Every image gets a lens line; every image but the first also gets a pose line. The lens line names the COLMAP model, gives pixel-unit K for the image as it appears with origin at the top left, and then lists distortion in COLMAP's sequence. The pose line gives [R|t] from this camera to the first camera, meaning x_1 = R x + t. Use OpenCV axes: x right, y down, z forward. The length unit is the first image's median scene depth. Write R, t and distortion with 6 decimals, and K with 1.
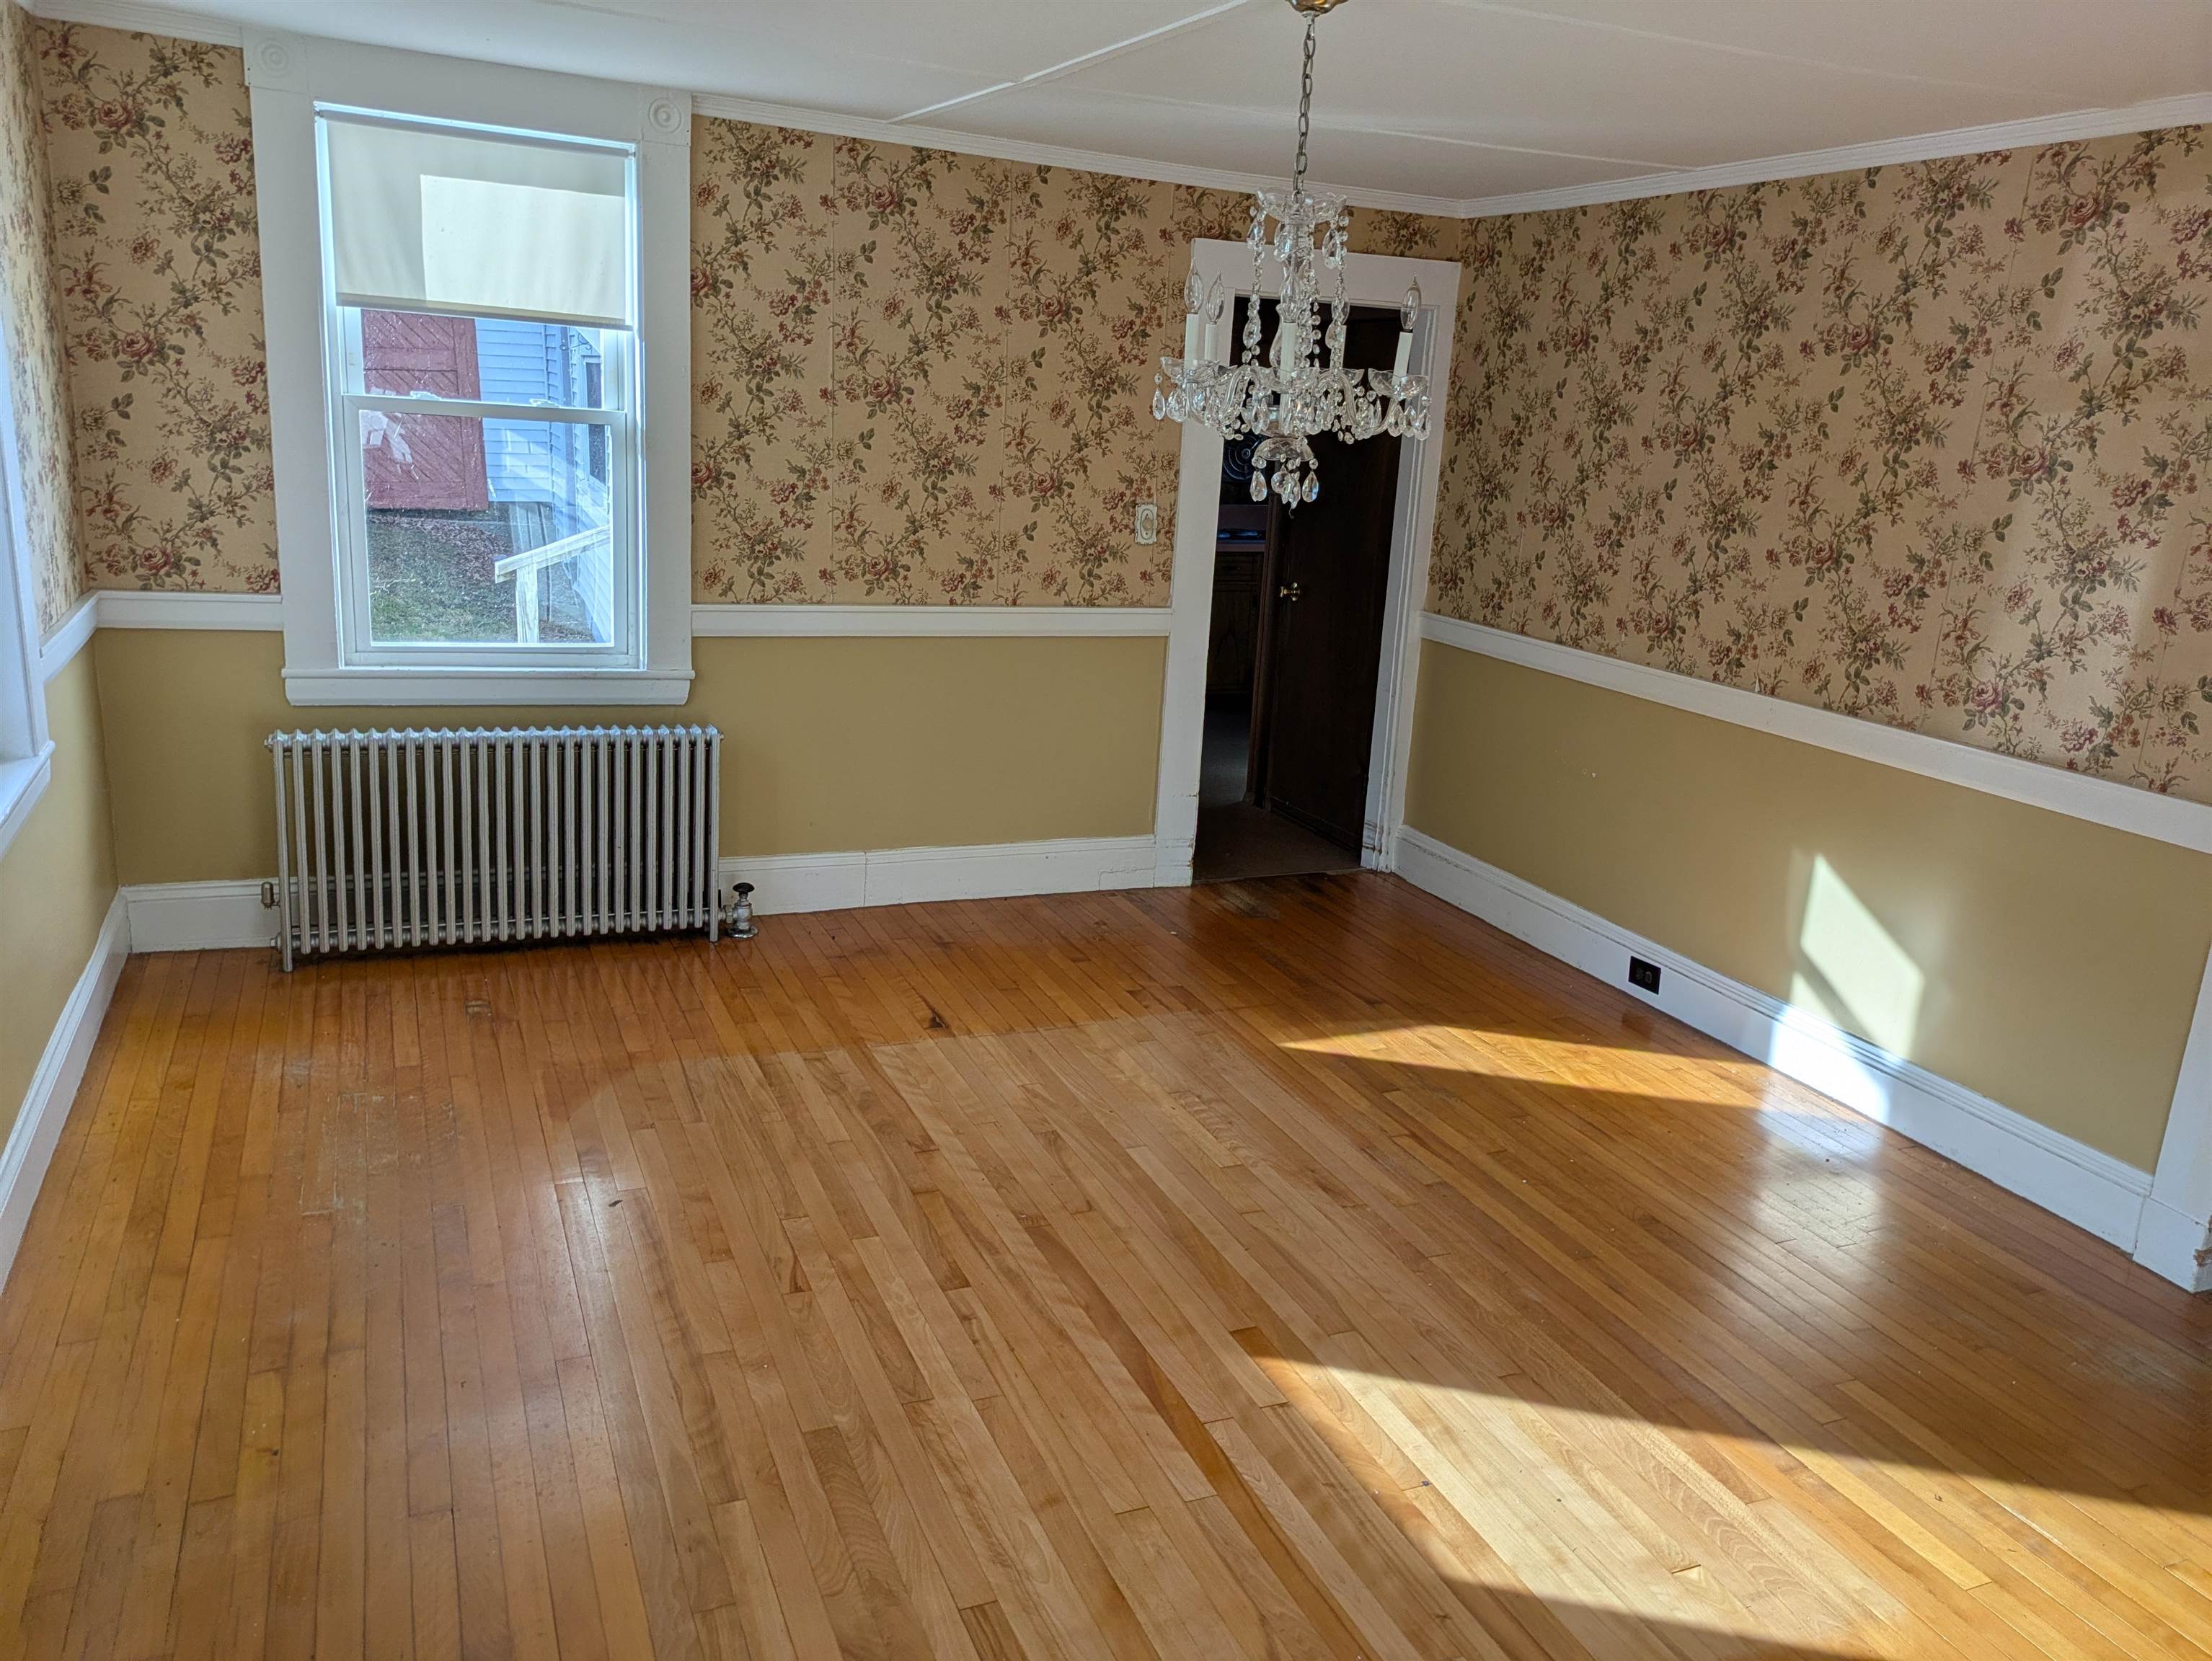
lens RADIAL K [[1669.6, 0, 1106.0], [0, 1669.6, 830.5], [0, 0, 1]] dist [0.034071, -0.006474]
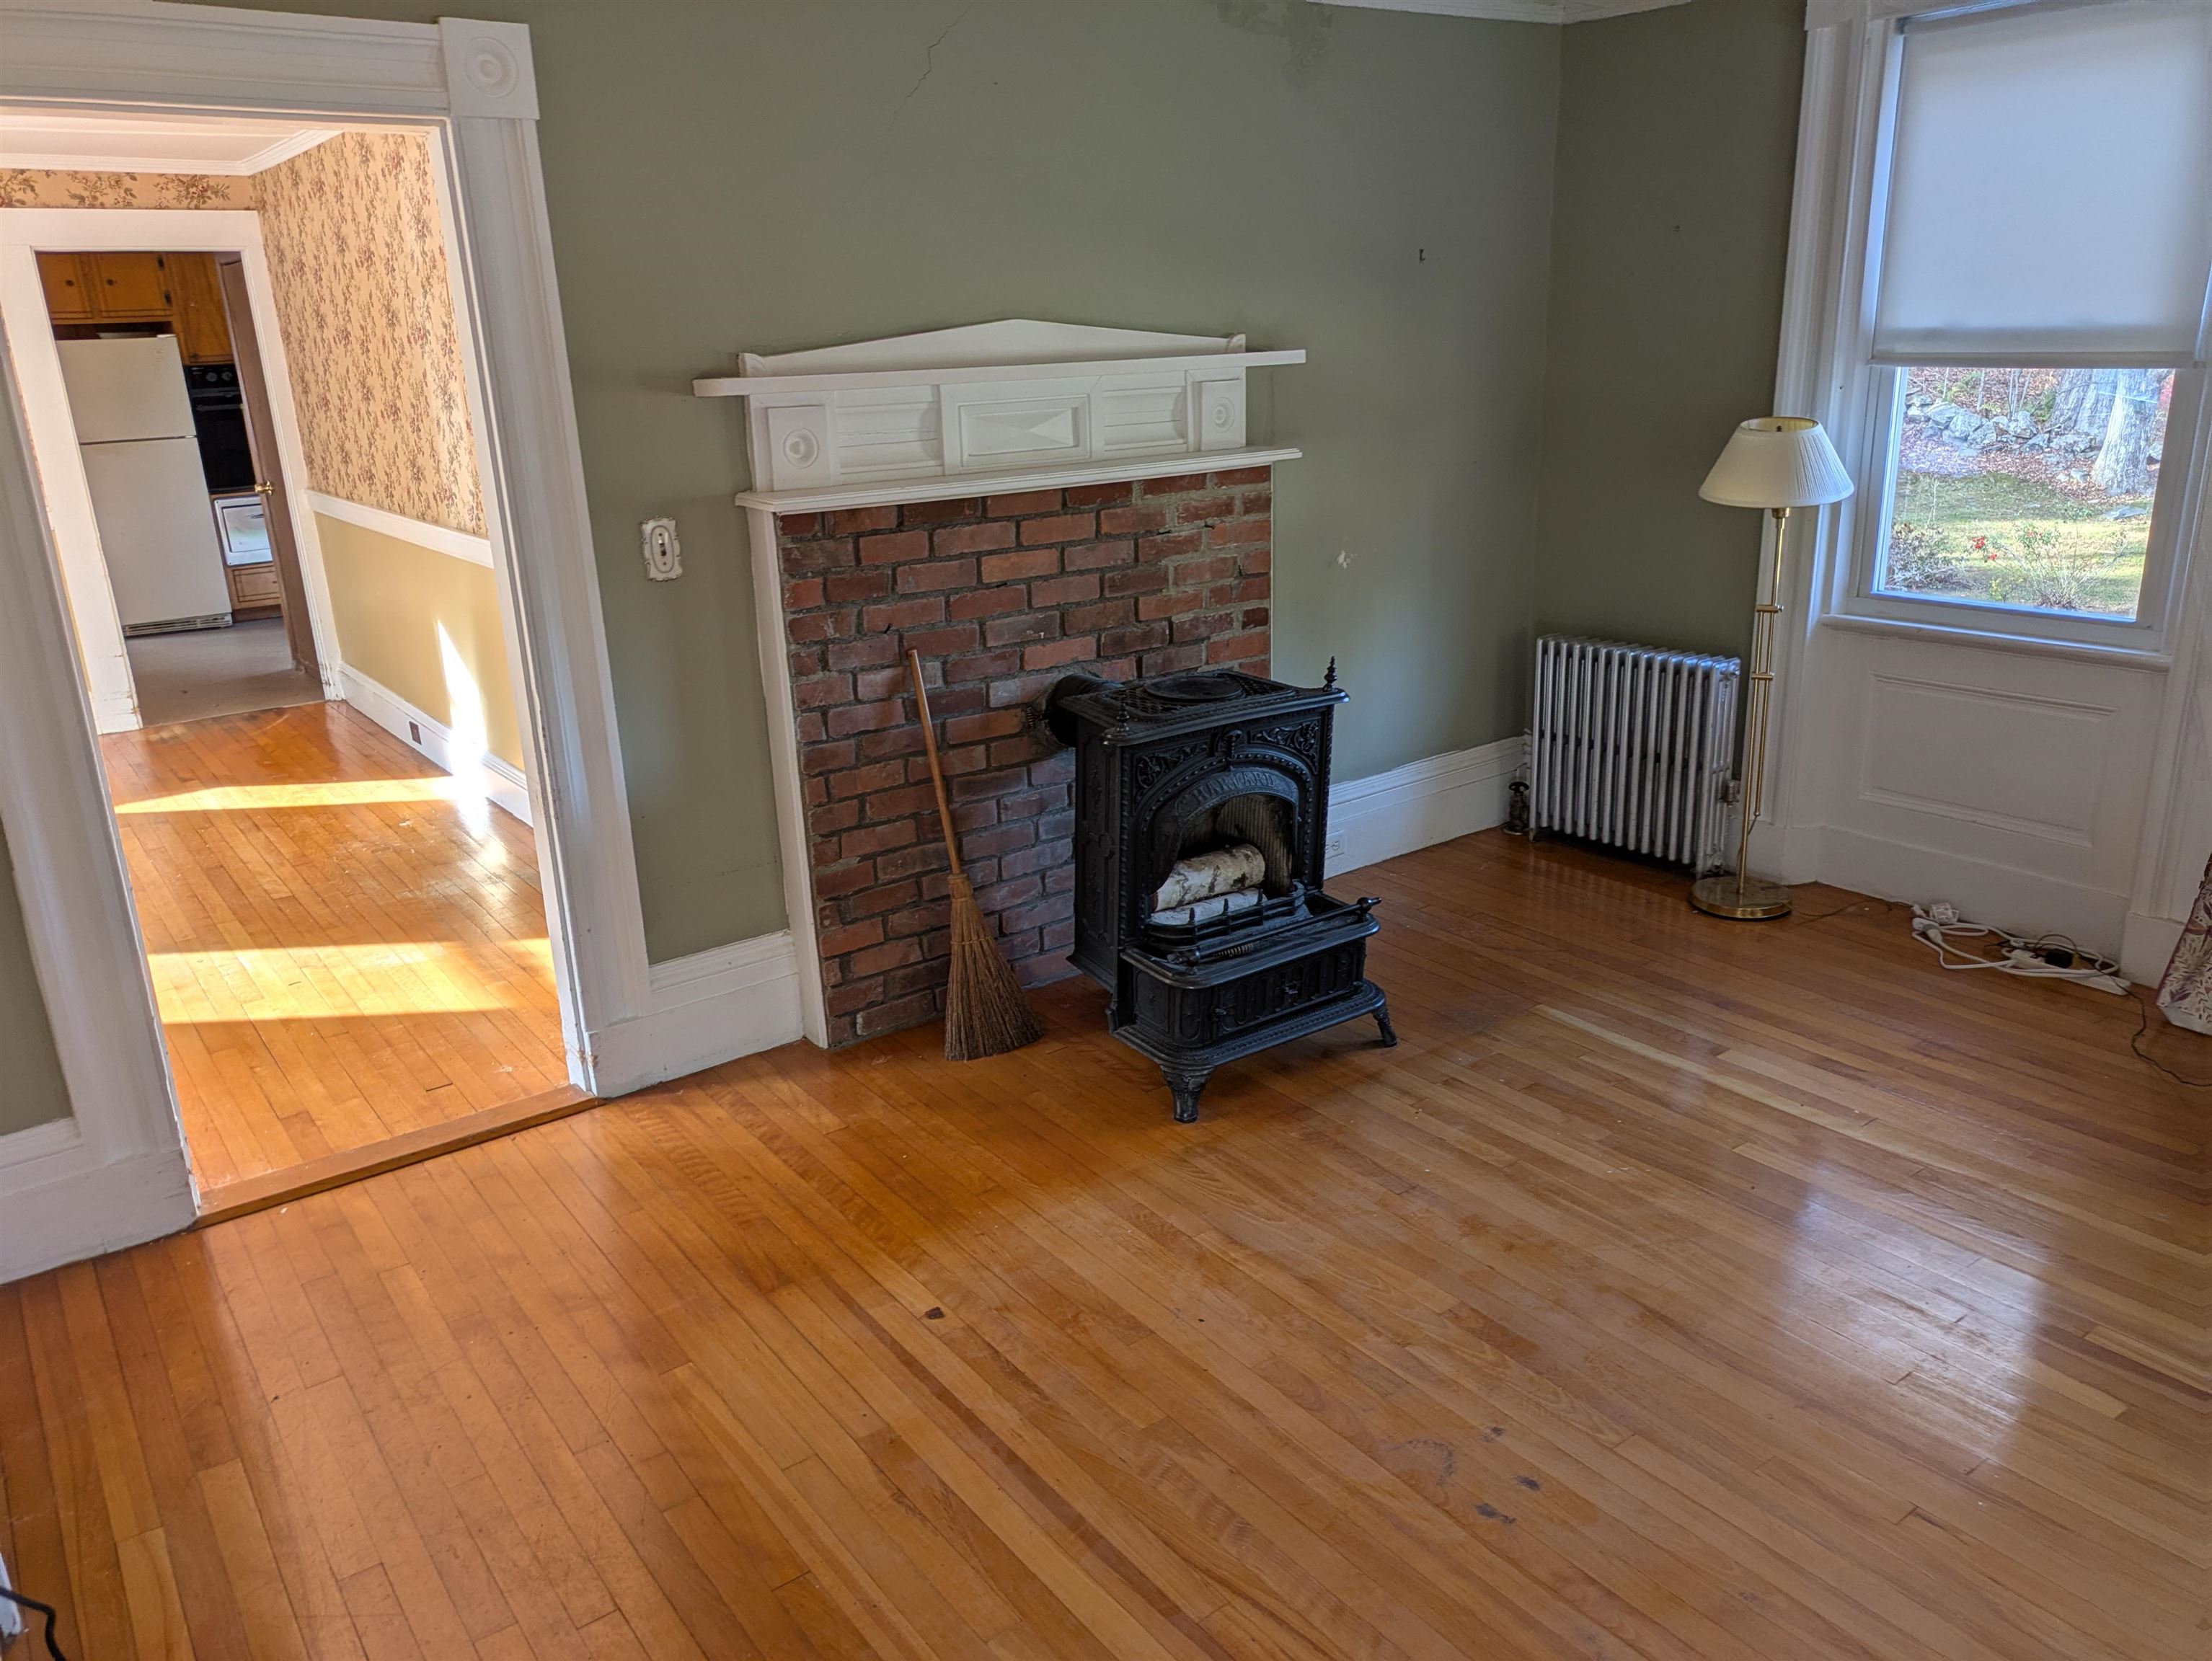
lens RADIAL K [[1669.6, 0, 1106.0], [0, 1669.6, 830.5], [0, 0, 1]] dist [0.034071, -0.006474]
pose [[0.970351, -0.154291, 0.186048, 0.694099], [0.146182, 0.987636, 0.056626, 0.195221], [-0.192485, -0.027750, 0.980908, -0.521536]]
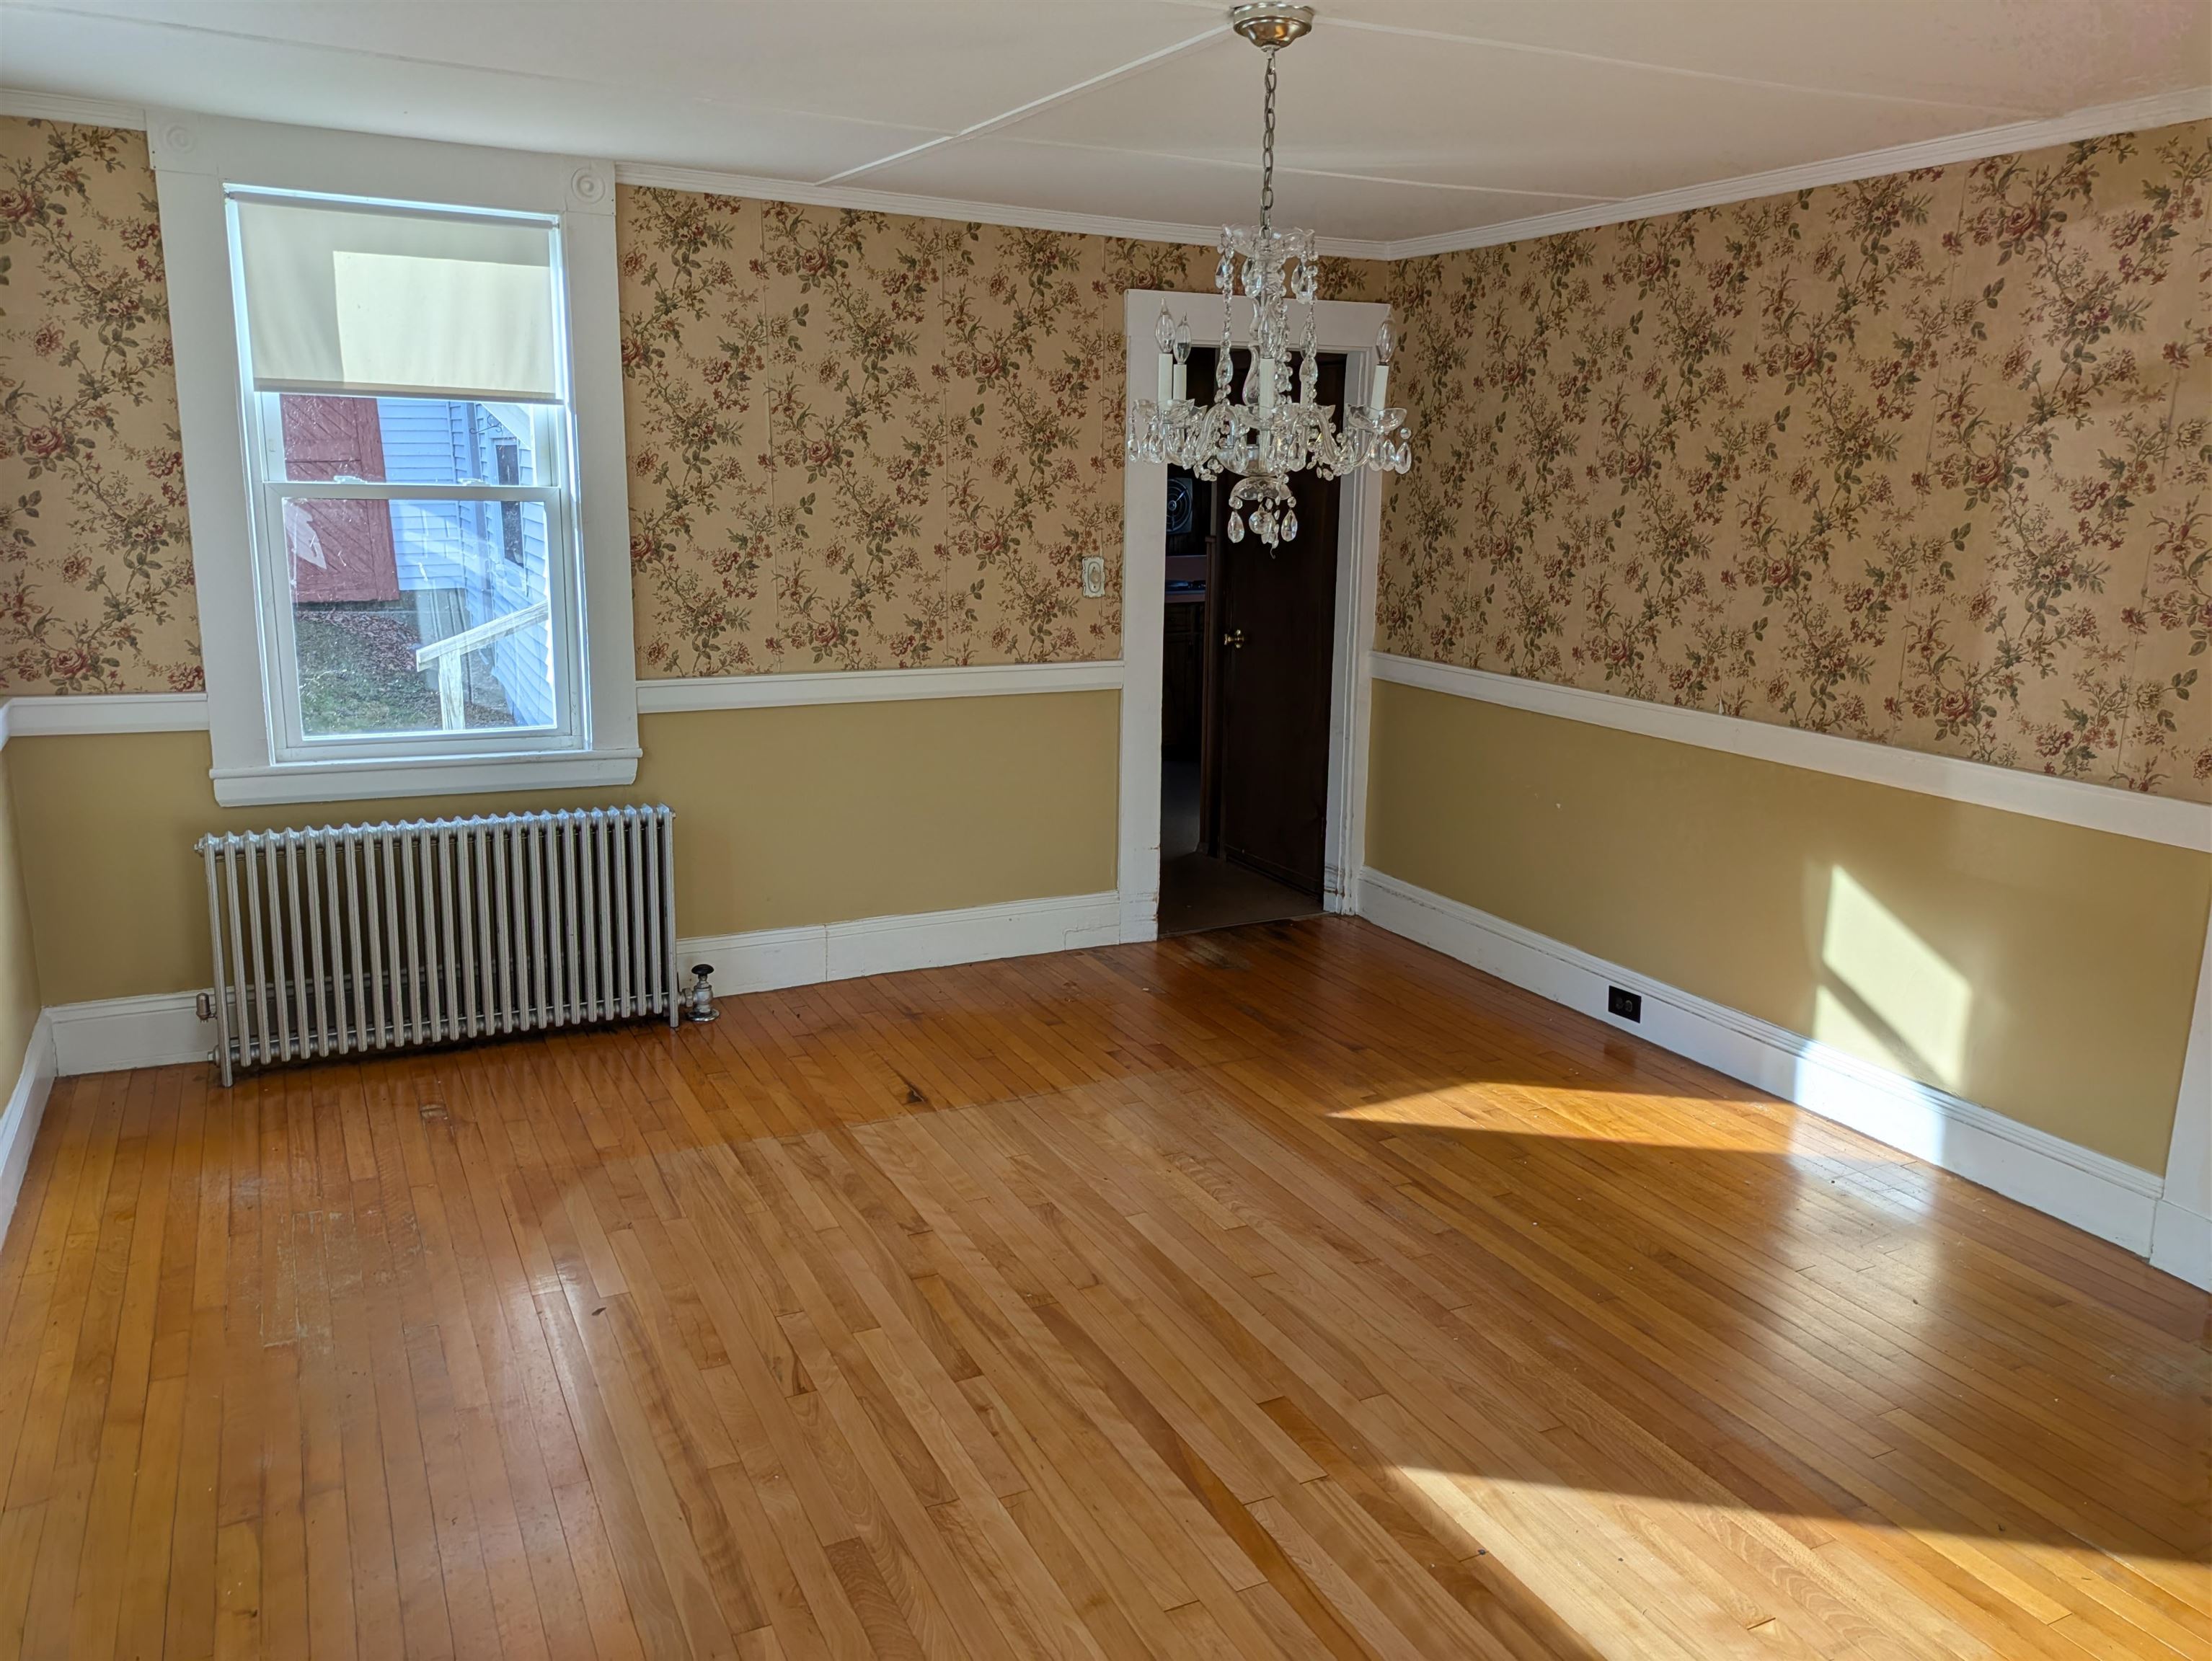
lens RADIAL K [[1669.6, 0, 1106.0], [0, 1669.6, 830.5], [0, 0, 1]] dist [0.034071, -0.006474]
pose [[0.997506, -0.055045, 0.044173, -0.025434], [0.056529, 0.997853, -0.033087, -0.000900], [-0.042257, 0.035502, 0.998476, 0.023262]]
